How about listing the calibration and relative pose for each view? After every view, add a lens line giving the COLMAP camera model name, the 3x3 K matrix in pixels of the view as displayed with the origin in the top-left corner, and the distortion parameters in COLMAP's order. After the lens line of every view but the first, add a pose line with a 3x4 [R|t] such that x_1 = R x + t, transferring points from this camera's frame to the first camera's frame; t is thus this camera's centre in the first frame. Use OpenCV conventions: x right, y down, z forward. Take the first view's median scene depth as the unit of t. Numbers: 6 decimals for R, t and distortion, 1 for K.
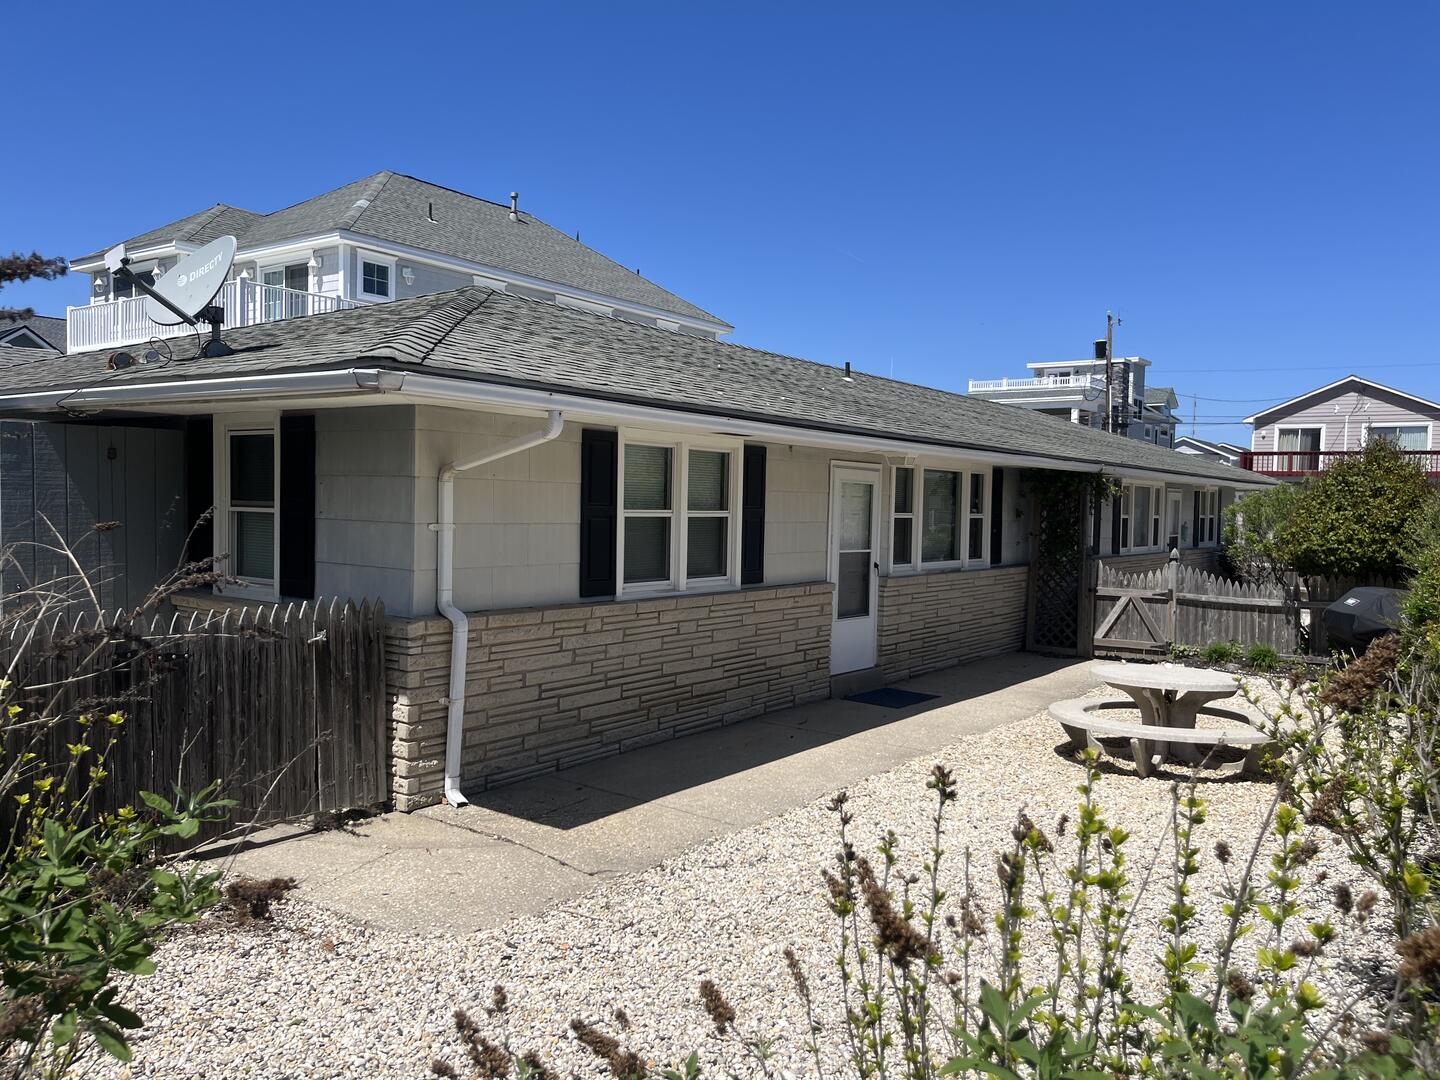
lens RADIAL K [[1088.3, 0, 720.4], [0, 1088.3, 542.8], [0, 0, 1]] dist [0.051513, -0.077944]
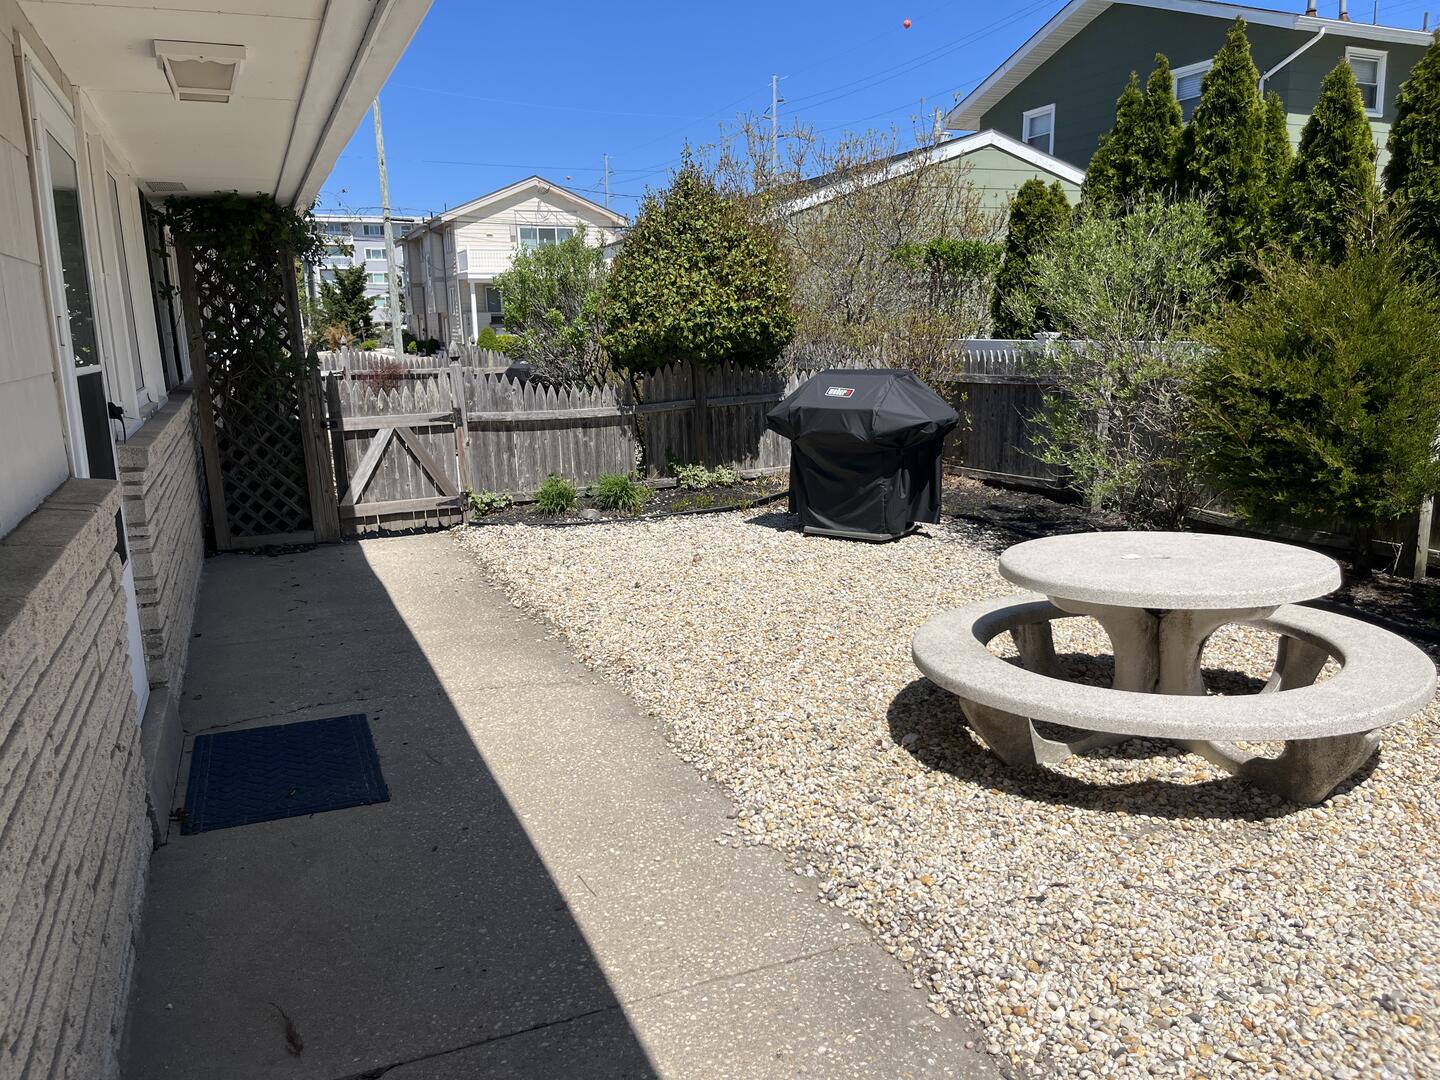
lens RADIAL K [[1088.3, 0, 721.6], [0, 1088.3, 540.6], [0, 0, 1]] dist [0.051513, -0.077944]
pose [[0.504778, -0.198430, 0.840134, -0.049845], [0.066162, 0.979253, 0.191536, 0.007210], [-0.860710, -0.041098, 0.507434, 0.553037]]
